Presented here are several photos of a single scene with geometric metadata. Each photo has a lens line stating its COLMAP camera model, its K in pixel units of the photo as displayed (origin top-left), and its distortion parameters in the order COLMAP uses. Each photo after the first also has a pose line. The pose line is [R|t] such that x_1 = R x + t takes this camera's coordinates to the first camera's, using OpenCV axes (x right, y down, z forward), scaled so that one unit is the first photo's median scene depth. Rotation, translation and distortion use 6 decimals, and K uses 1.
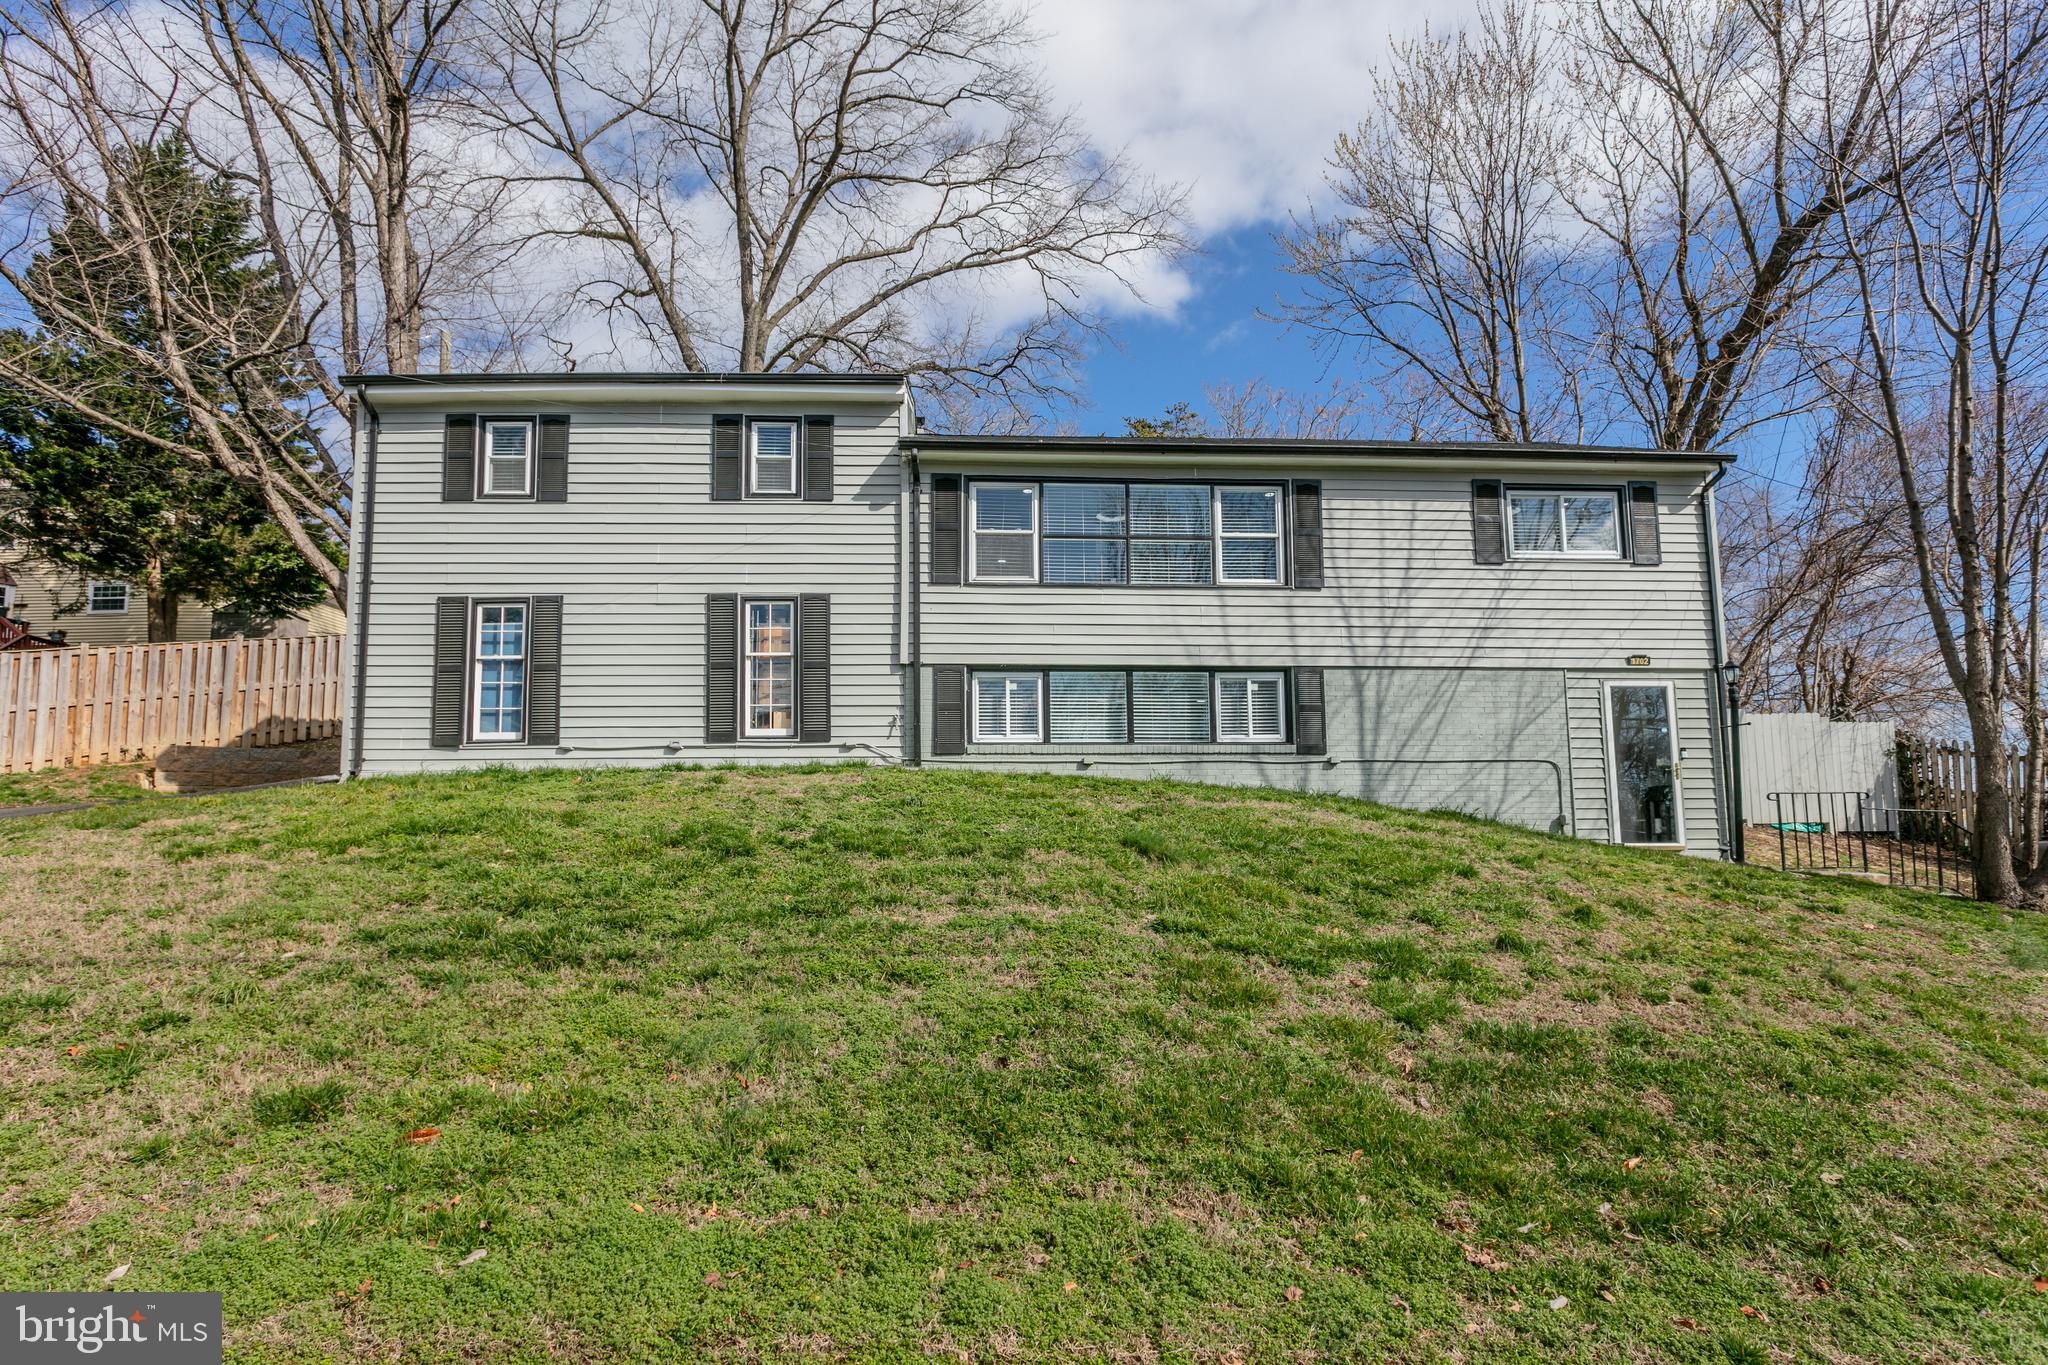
lens RADIAL K [[1173.6, 0, 1012.4], [0, 1173.6, 679.0], [0, 0, 1]] dist [-0.002004, 0.001541]
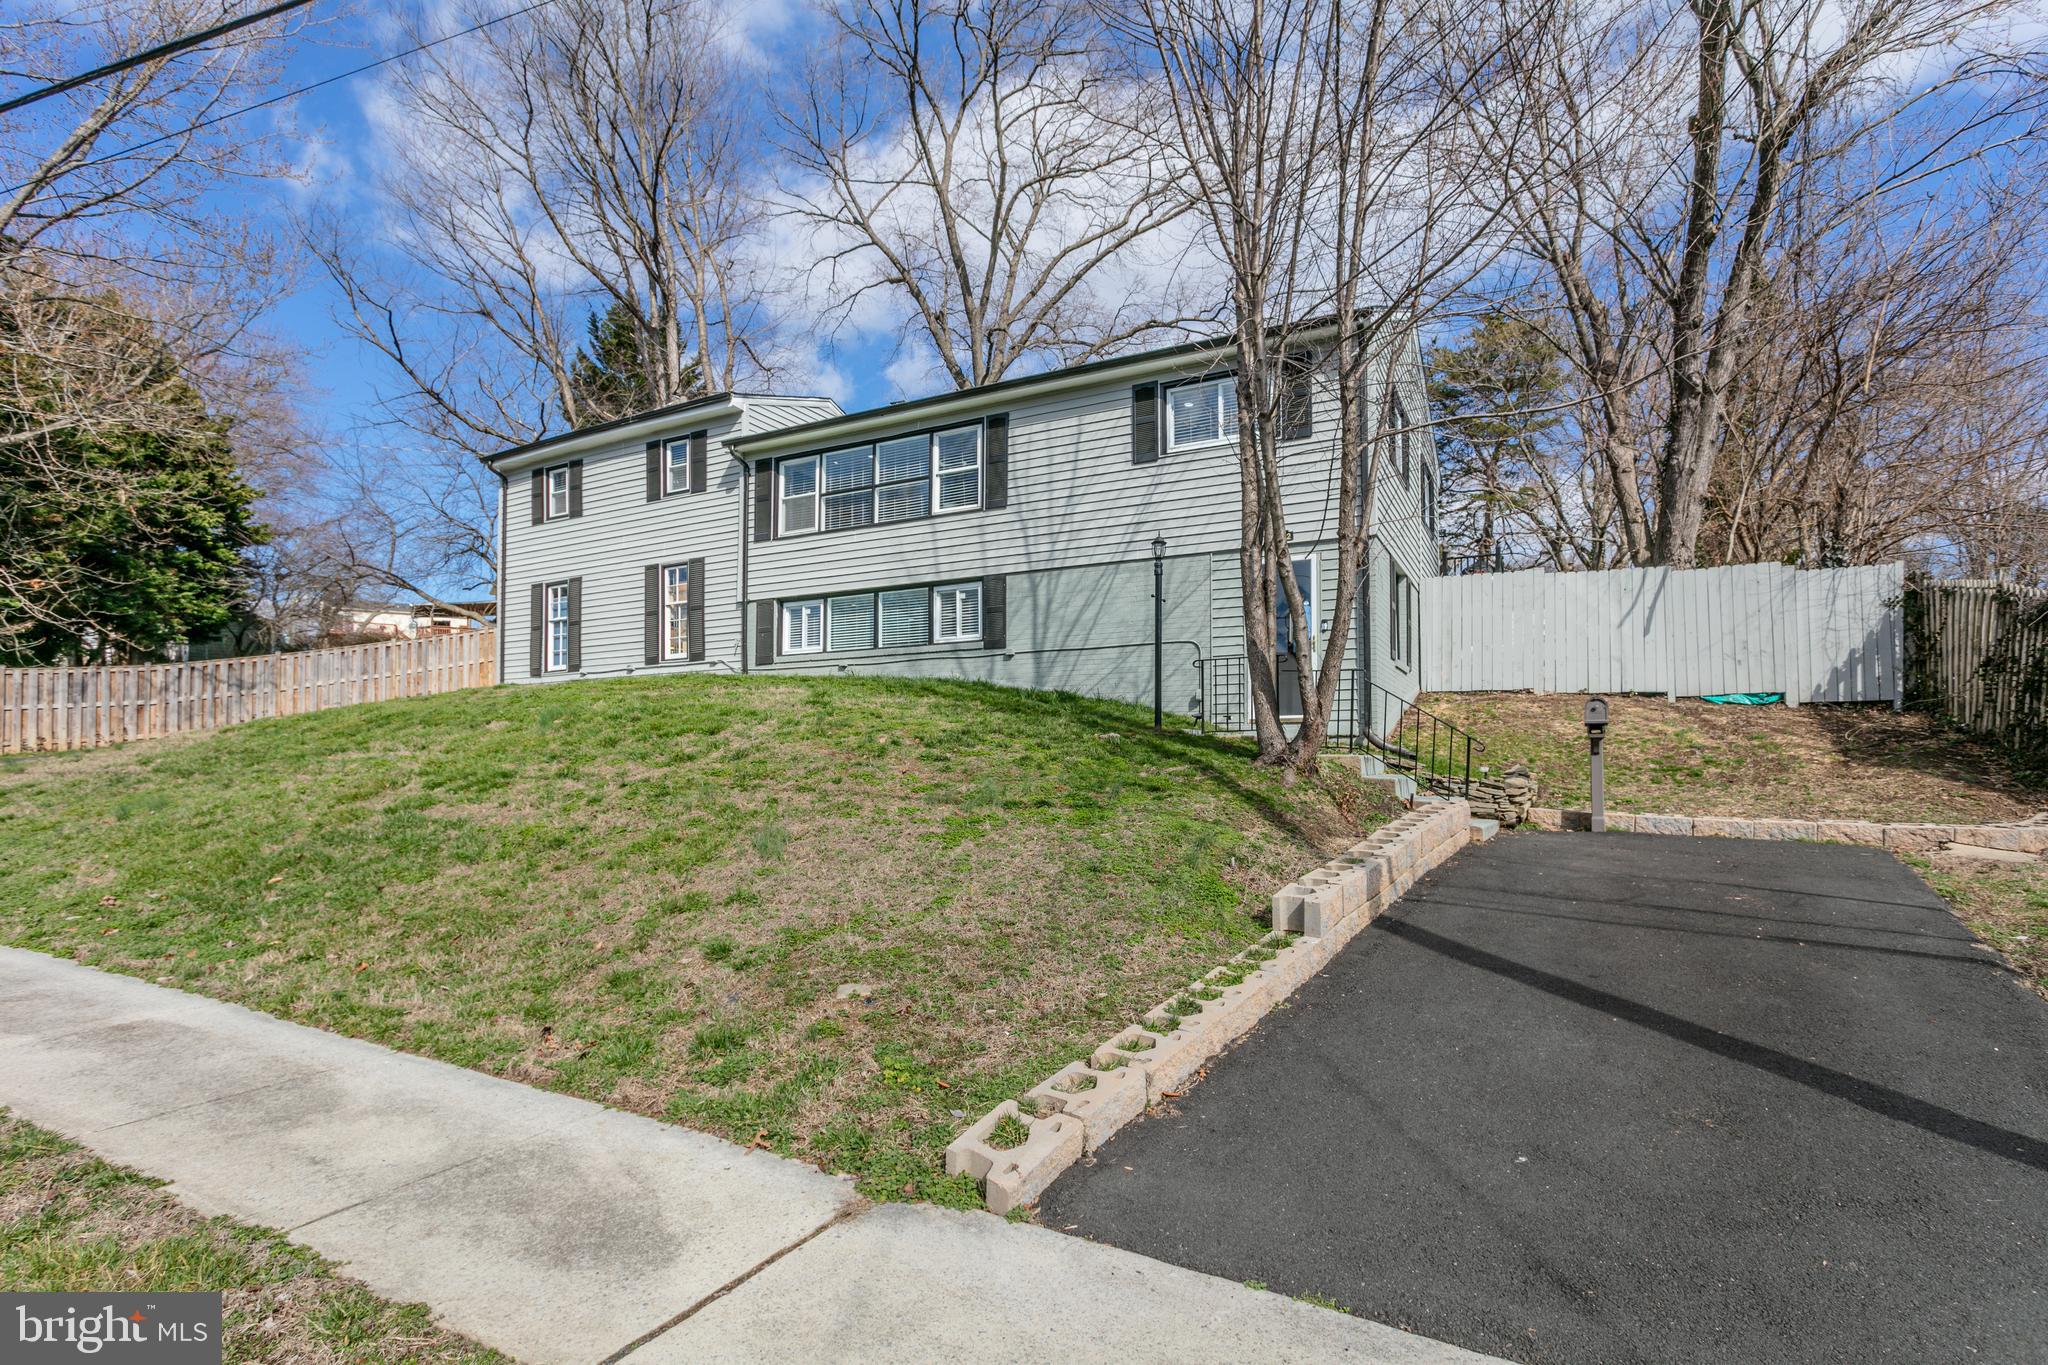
lens RADIAL K [[1080.4, 0, 1020.7], [0, 1080.4, 688.4], [0, 0, 1]] dist [0.002697, 0.002470]
pose [[0.837153, -0.040100, -0.545497, 0.866842], [0.076533, 0.996086, 0.044230, 0.057399], [0.541588, -0.078776, 0.836945, 0.093104]]
